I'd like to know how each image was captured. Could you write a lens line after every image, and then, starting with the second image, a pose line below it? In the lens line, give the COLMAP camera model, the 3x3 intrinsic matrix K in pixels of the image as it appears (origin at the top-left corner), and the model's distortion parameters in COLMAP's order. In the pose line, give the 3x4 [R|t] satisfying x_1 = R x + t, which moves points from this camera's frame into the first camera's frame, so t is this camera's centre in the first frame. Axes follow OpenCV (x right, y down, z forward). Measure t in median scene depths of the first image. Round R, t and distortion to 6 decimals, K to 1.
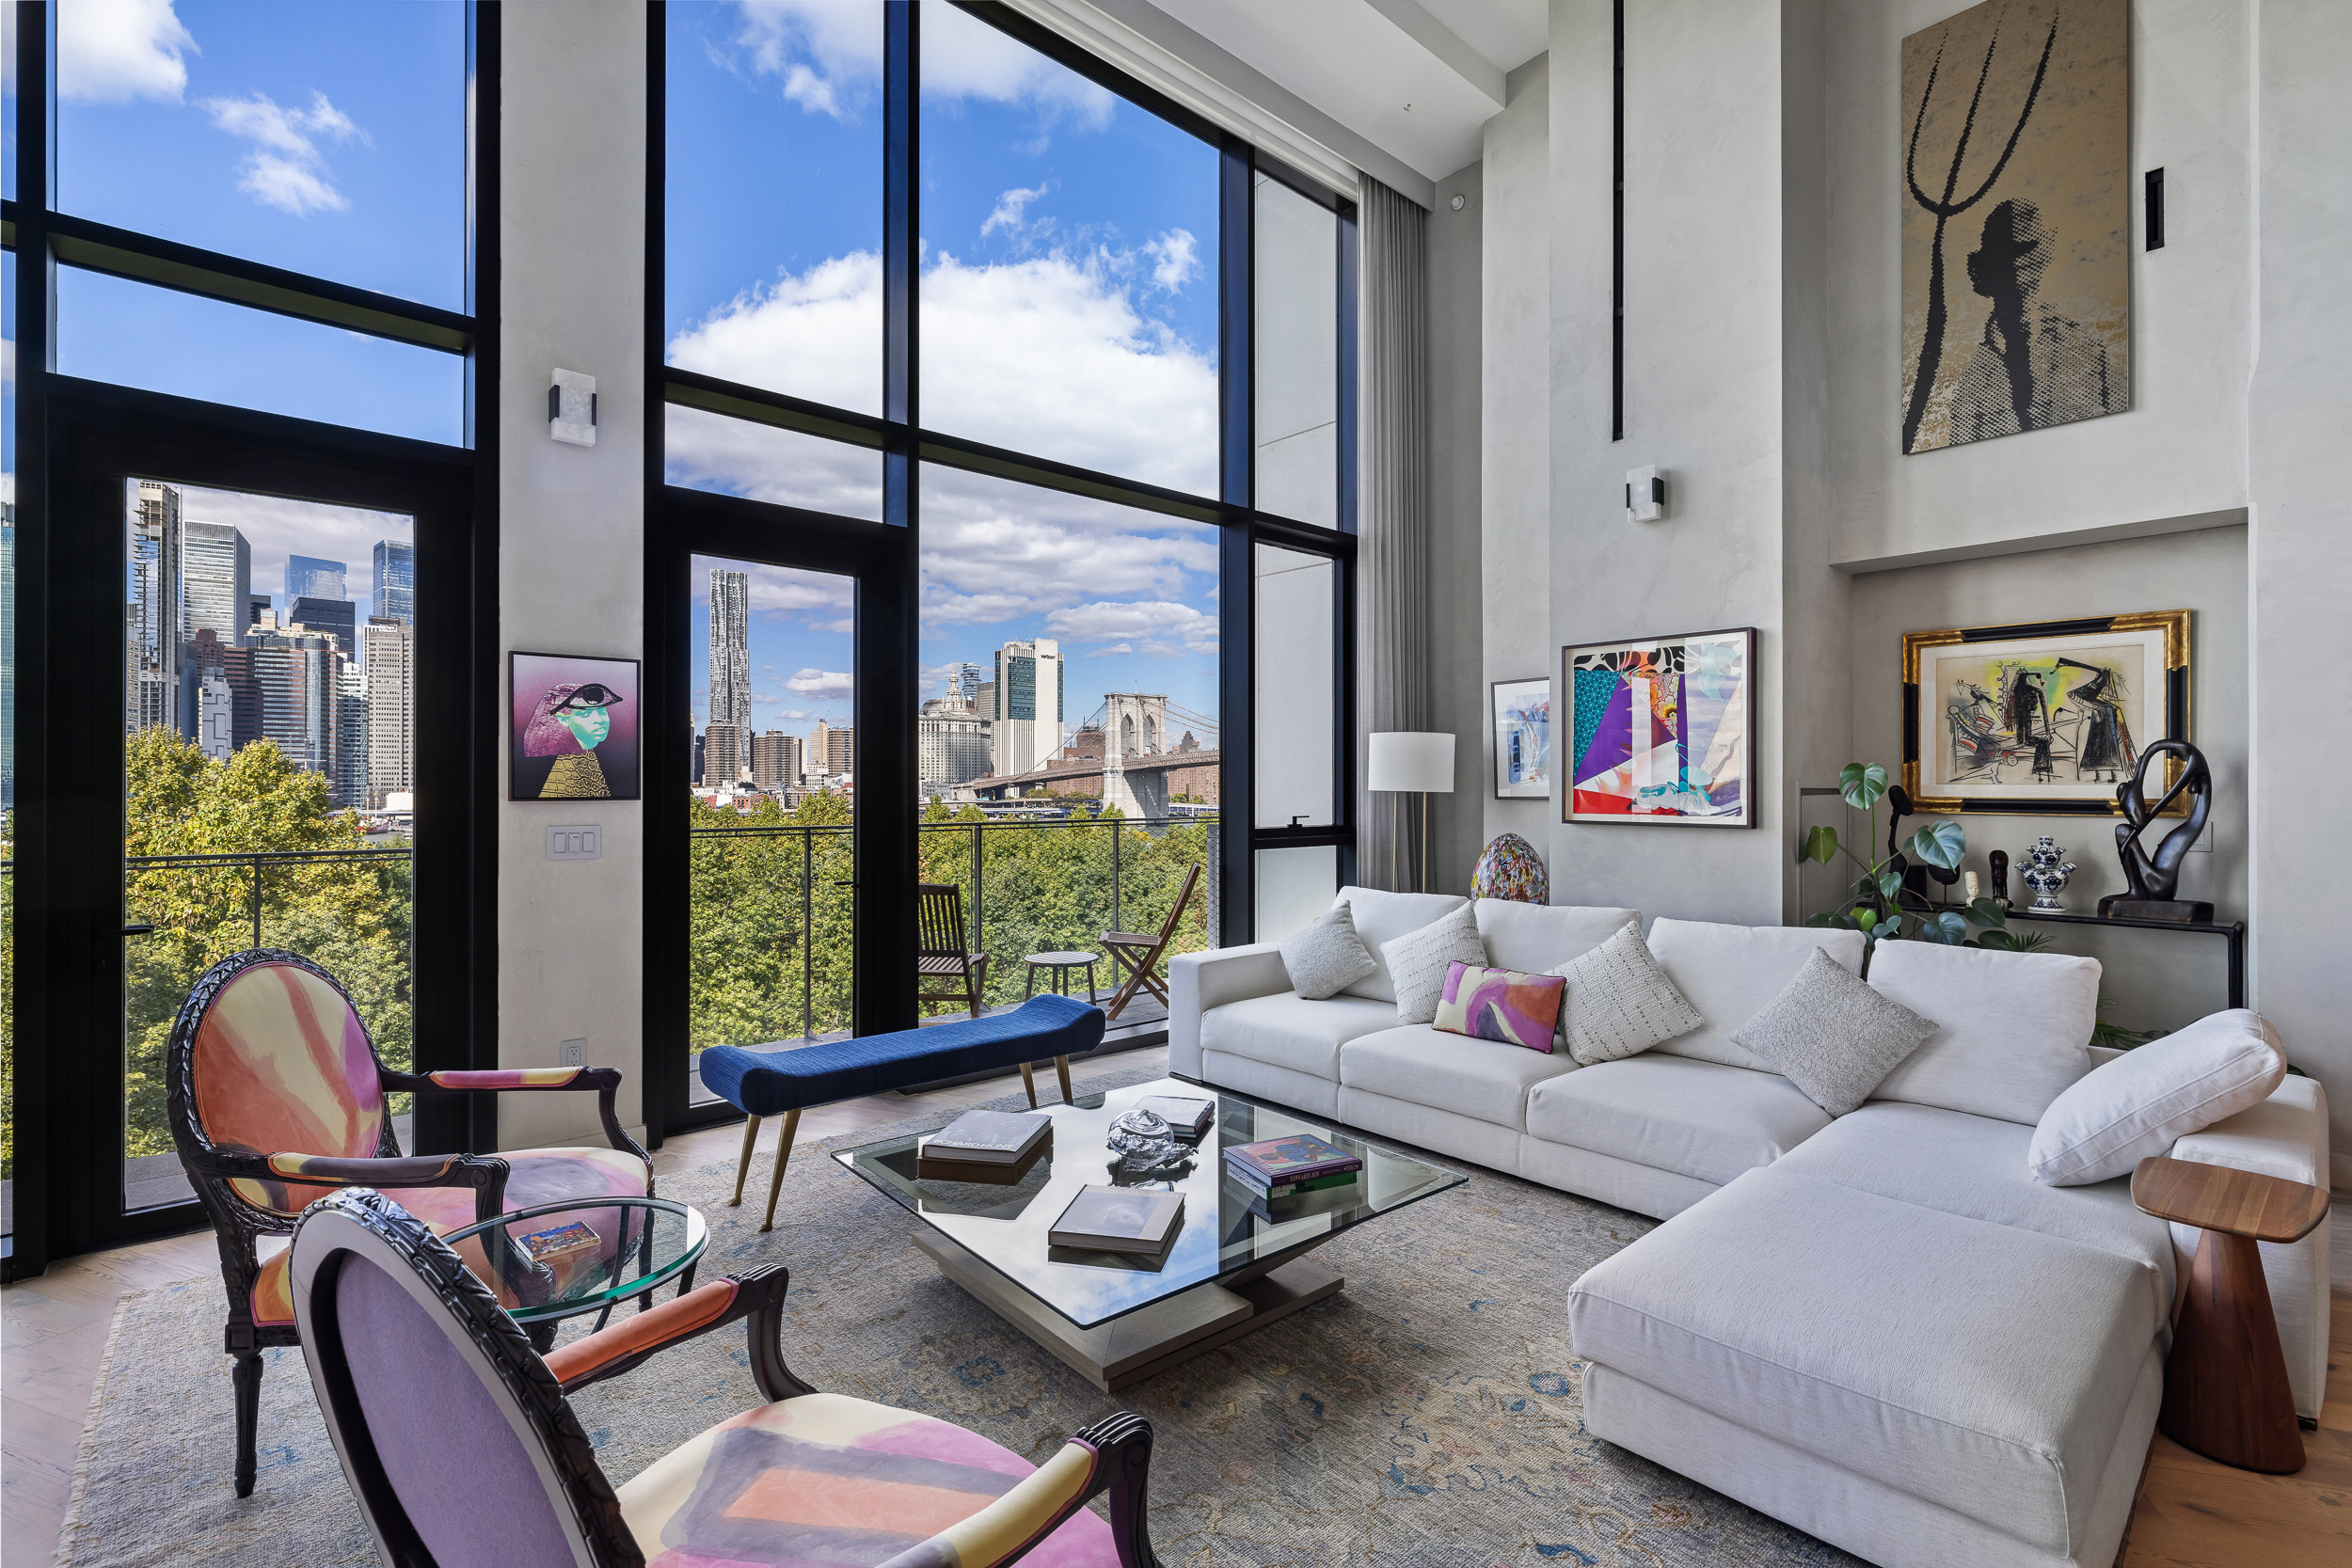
lens RADIAL K [[1050.8, 0, 1157.9], [0, 1050.8, 775.4], [0, 0, 1]] dist [-0.013195, 0.003127]
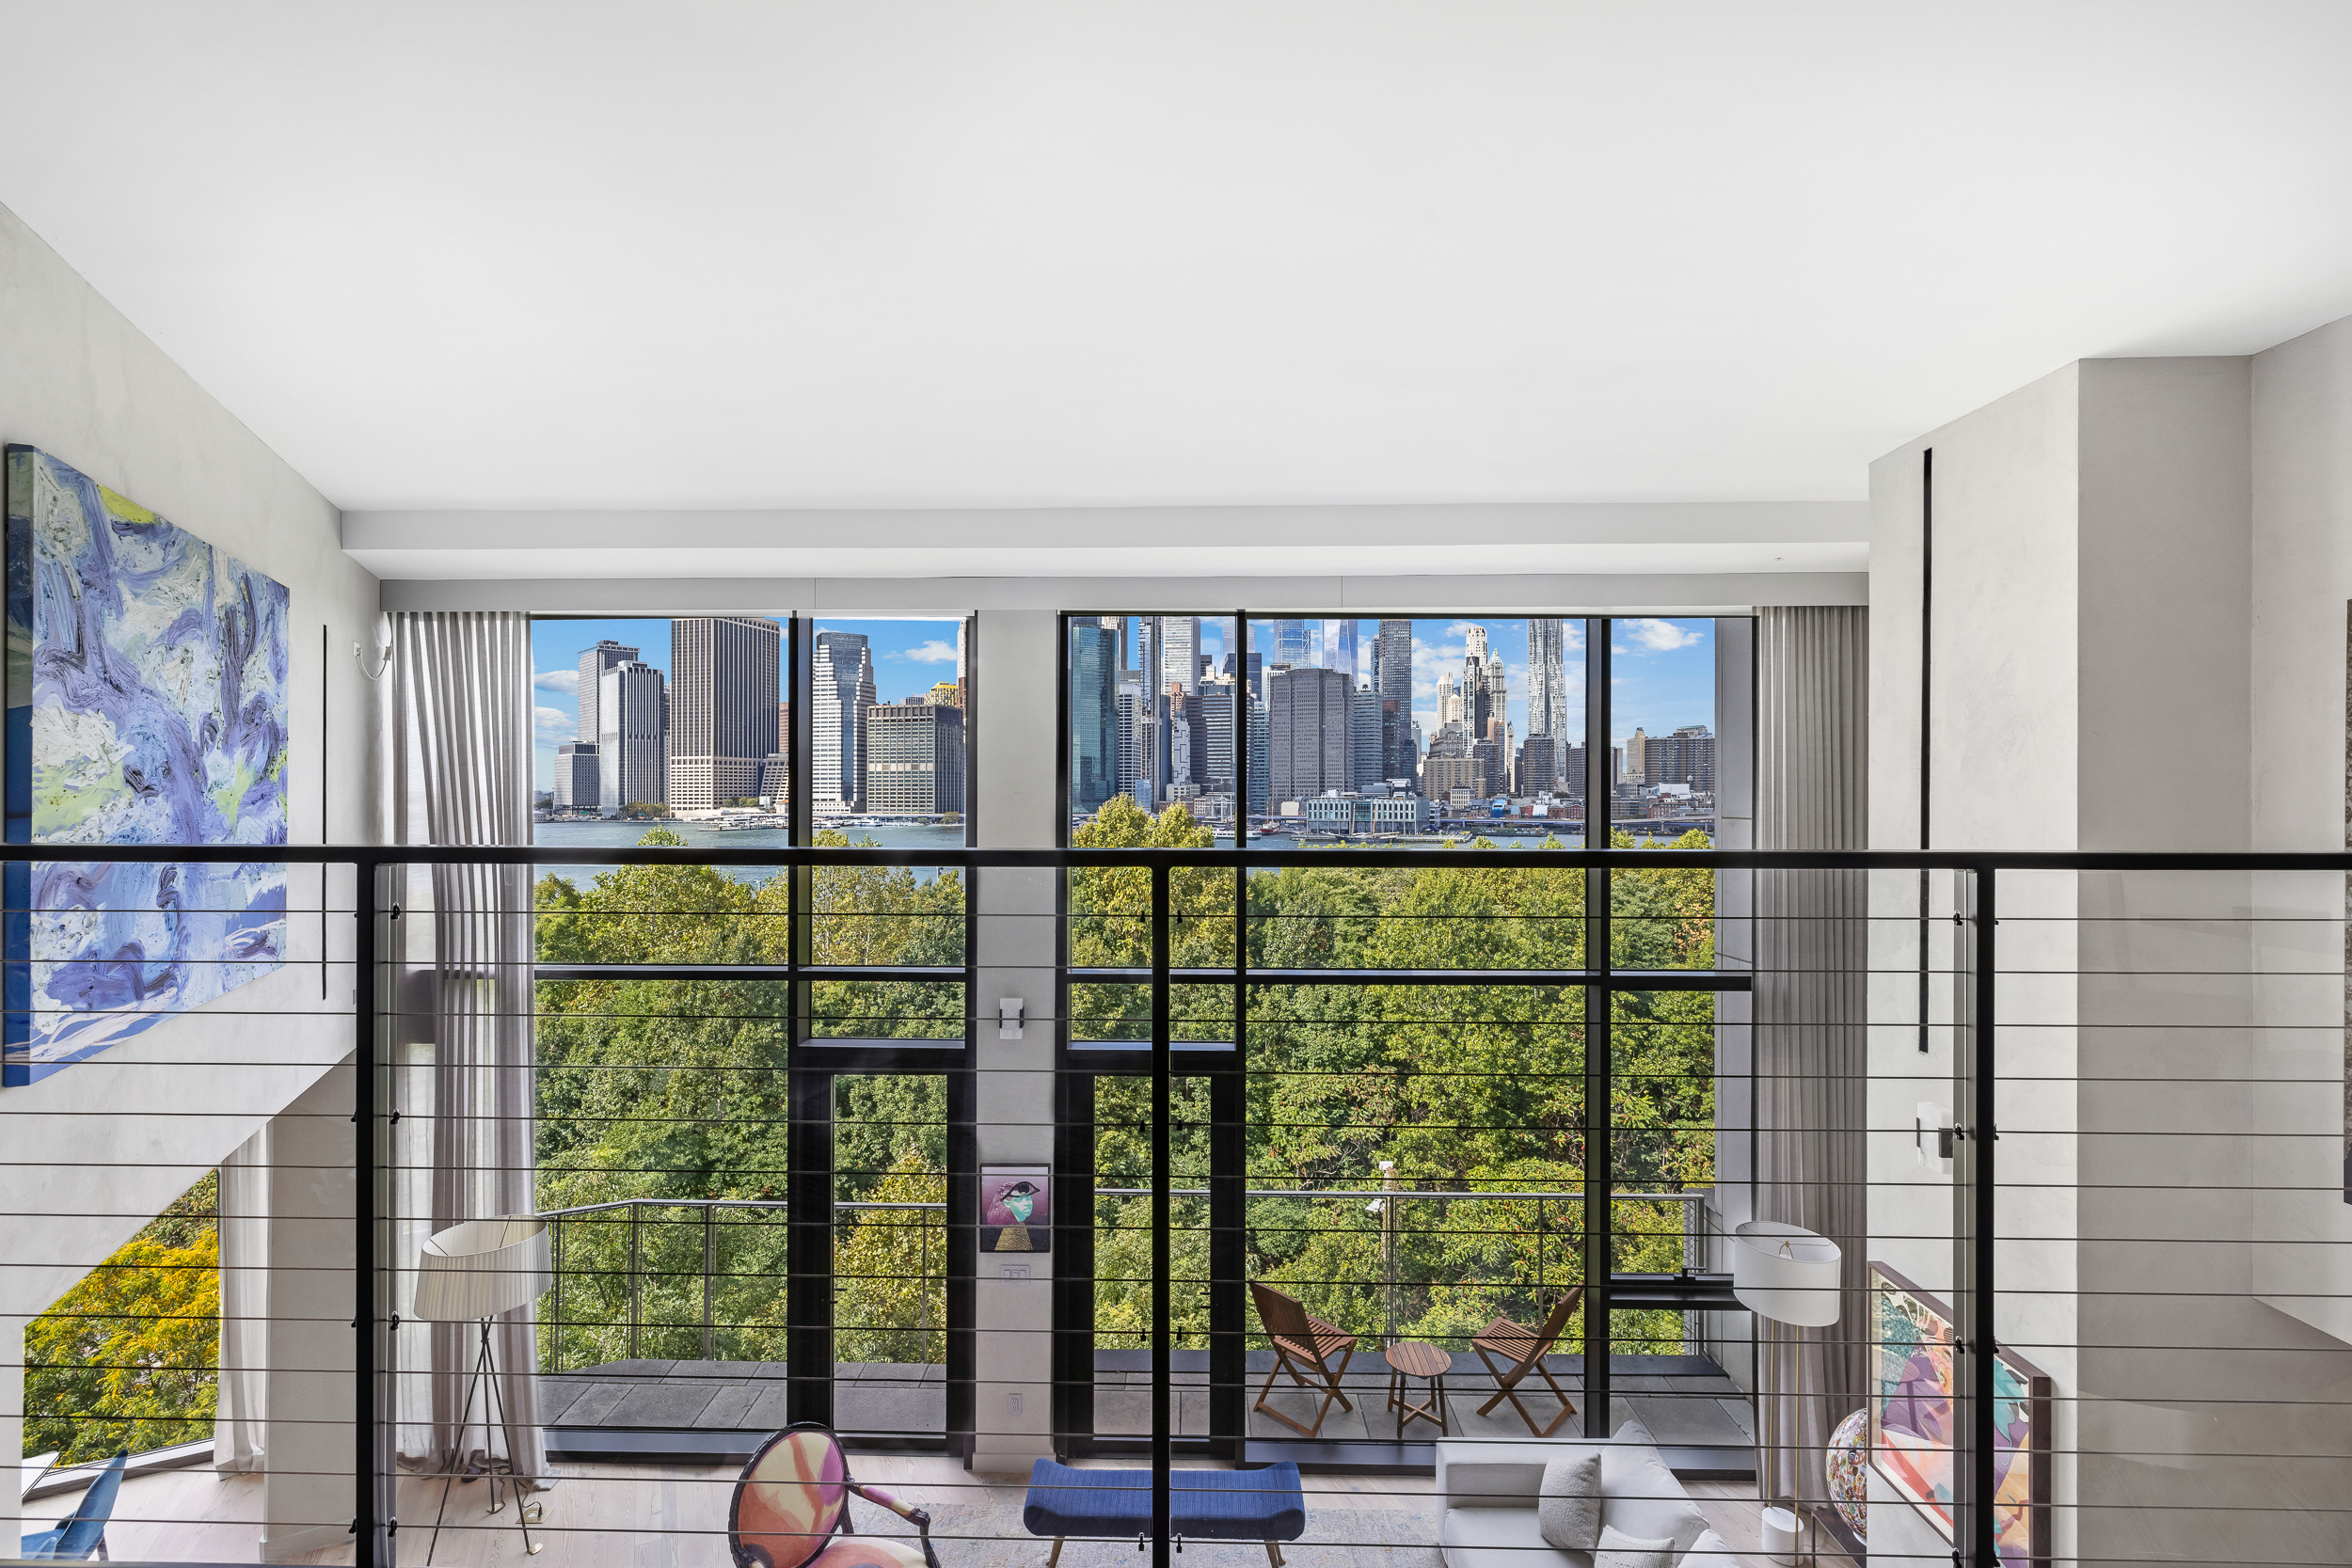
lens RADIAL K [[1003.3, 0, 1185.4], [0, 1003.3, 798.2], [0, 0, 1]] dist [0.003465, 0.001455]
pose [[0.743498, 0.004745, -0.668721, 0.597243], [0.003829, 0.999928, 0.011353, -0.597062], [0.668727, -0.011002, 0.743426, -0.004318]]
